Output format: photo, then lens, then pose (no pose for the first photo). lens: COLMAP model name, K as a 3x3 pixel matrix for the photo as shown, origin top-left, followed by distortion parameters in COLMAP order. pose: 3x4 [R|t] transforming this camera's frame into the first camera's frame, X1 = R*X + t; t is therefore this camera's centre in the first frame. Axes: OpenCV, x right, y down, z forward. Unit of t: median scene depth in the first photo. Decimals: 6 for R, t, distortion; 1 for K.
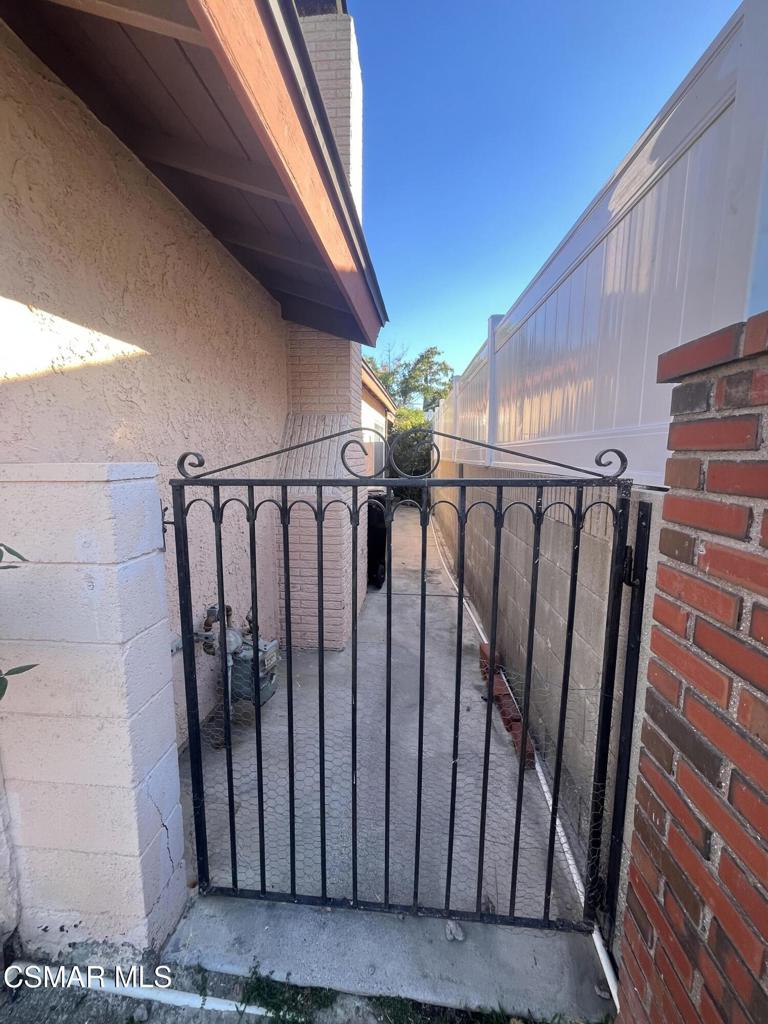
lens RADIAL K [[408.2, 0, 384.0], [0, 408.2, 512.0], [0, 0, 1]] dist [-0.001392, -0.000053]
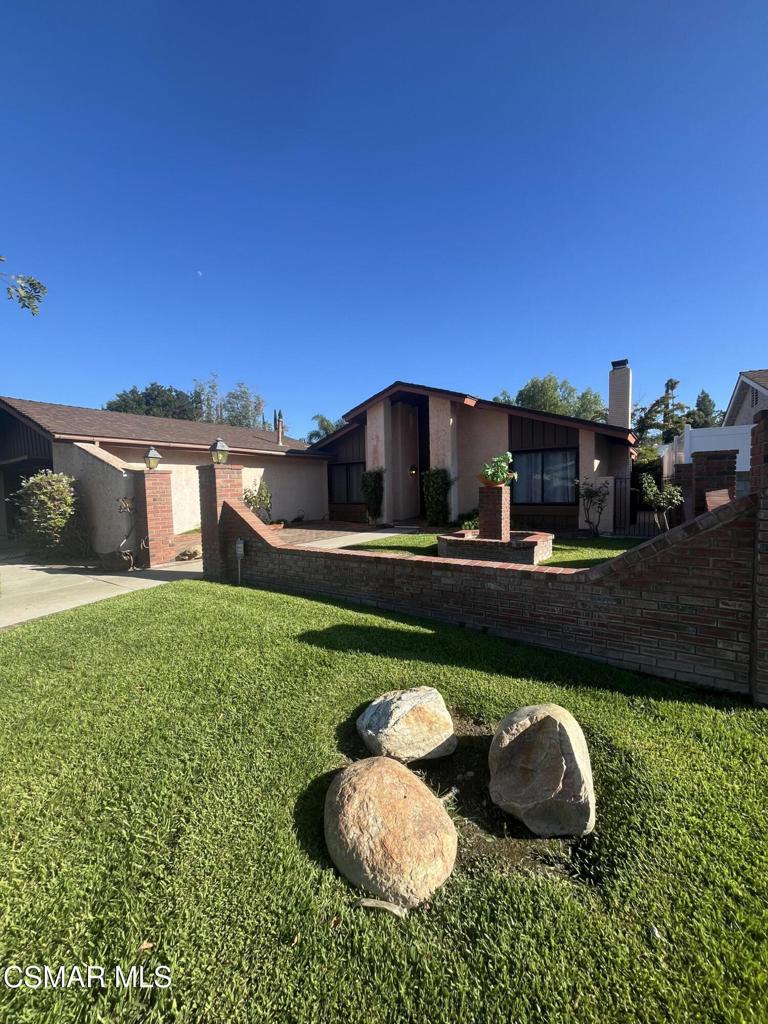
lens RADIAL K [[408.2, 0, 384.0], [0, 408.2, 512.0], [0, 0, 1]] dist [-0.001392, -0.000053]
pose [[0.874147, 0.003094, -0.485651, -0.031710], [-0.039651, 0.997096, -0.065016, 0.072752], [0.484040, 0.076090, 0.871731, -0.466458]]
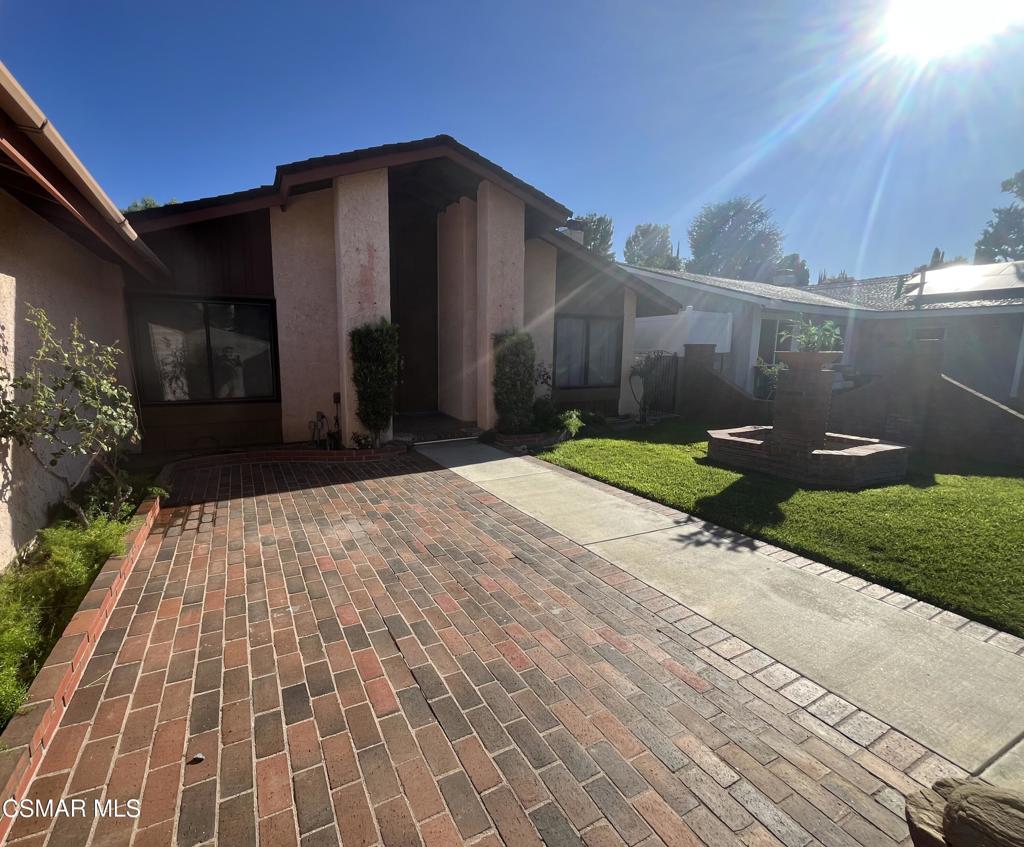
lens RADIAL K [[445.4, 0, 460.3], [0, 445.4, 422.1], [0, 0, 1]] dist [-0.000322, -0.000034]
pose [[0.850196, -0.083898, 0.519739, -0.426002], [0.072856, 0.996471, 0.041676, 0.030410], [-0.521401, 0.002433, 0.853308, -0.241644]]
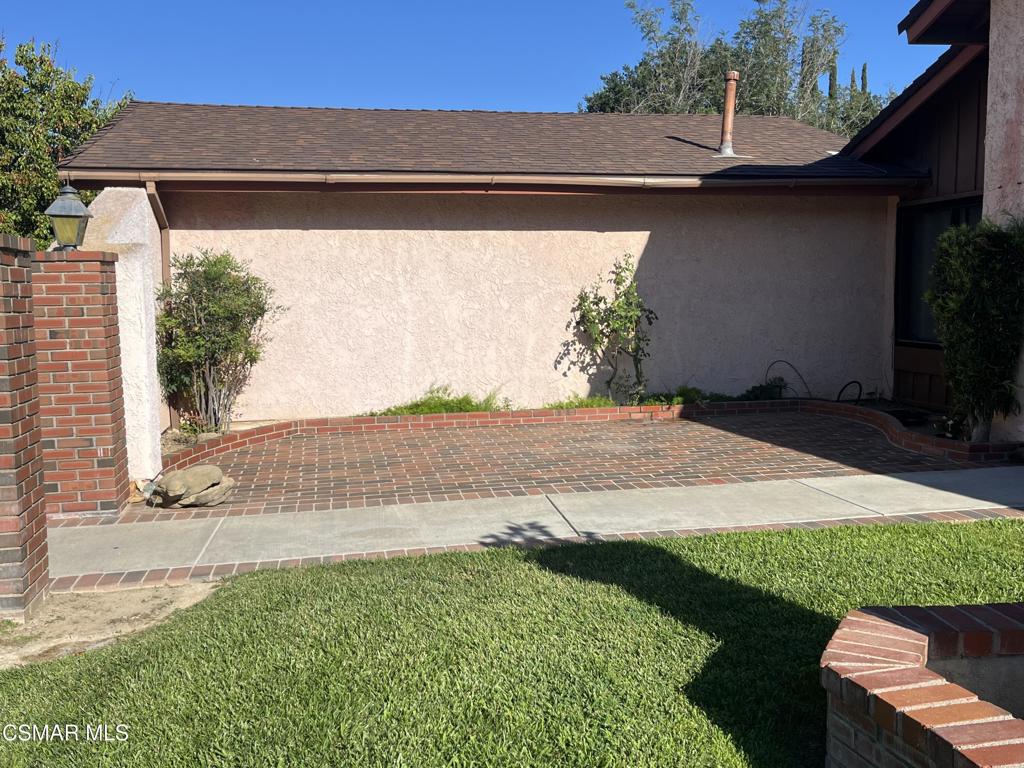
lens RADIAL K [[962.8, 0, 512.0], [0, 962.8, 384.0], [0, 0, 1]] dist [0.052084, -0.015252]
pose [[0.297008, 0.082113, -0.951338, -0.043812], [-0.111532, 0.992459, 0.050842, 0.034364], [0.948339, 0.091004, 0.303926, -0.234844]]
